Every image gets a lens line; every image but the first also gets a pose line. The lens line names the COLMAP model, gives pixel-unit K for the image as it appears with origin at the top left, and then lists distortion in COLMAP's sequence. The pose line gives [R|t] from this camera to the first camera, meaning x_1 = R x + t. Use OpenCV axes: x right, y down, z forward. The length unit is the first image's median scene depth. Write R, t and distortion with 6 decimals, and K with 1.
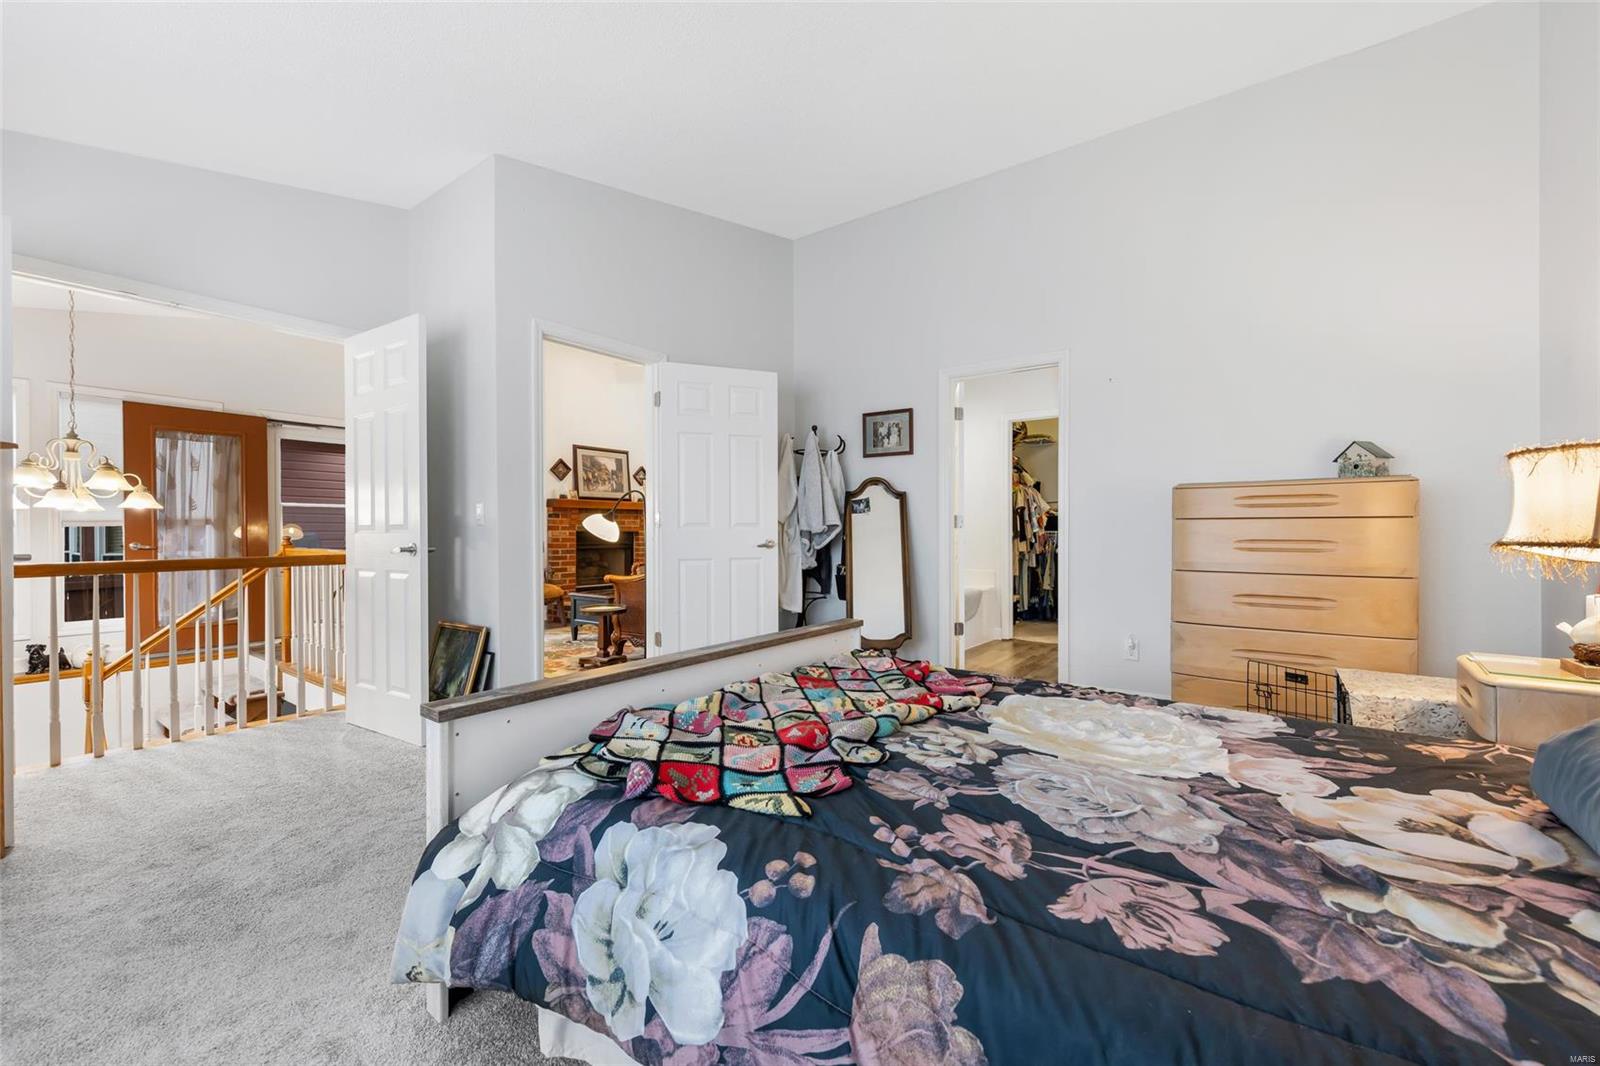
lens RADIAL K [[645.5, 0, 805.3], [0, 645.5, 536.4], [0, 0, 1]] dist [0.006416, 0.000810]
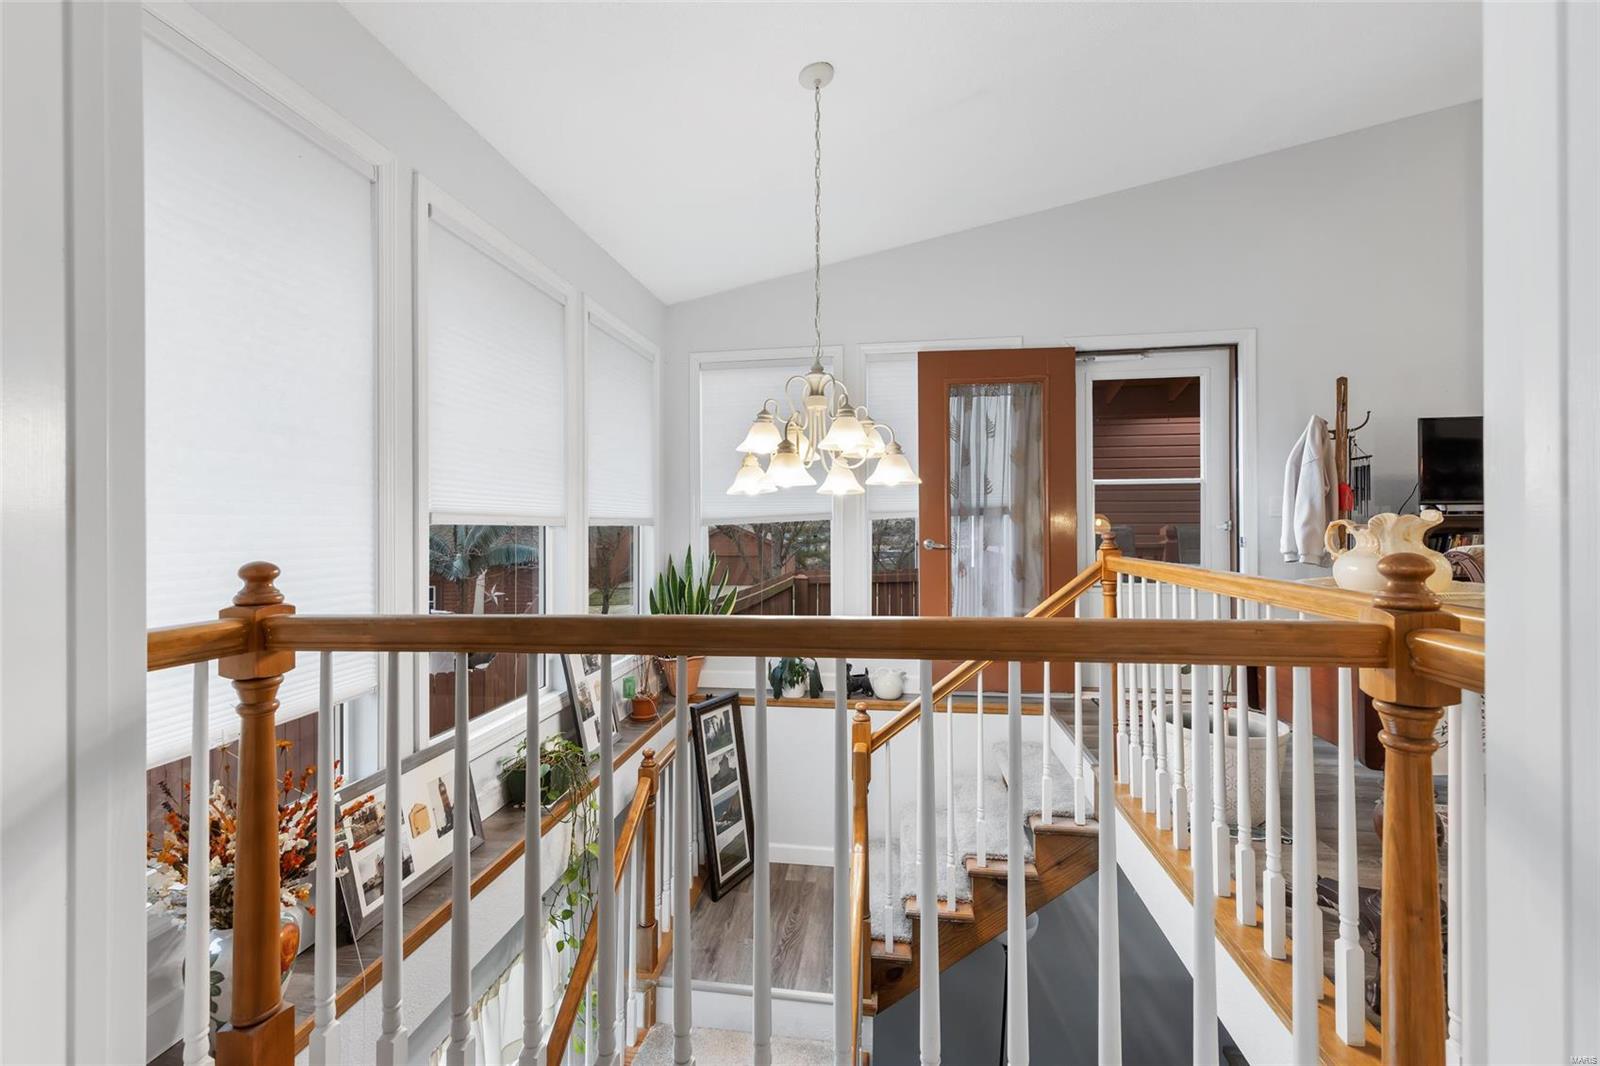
lens RADIAL K [[645.5, 0, 801.6], [0, 645.5, 526.4], [0, 0, 1]] dist [0.006416, 0.000810]
pose [[0.467938, 0.000488, -0.883761, -0.304206], [-0.001053, 0.999999, -0.000006, -0.003628], [0.883761, 0.000933, 0.467938, 0.358984]]
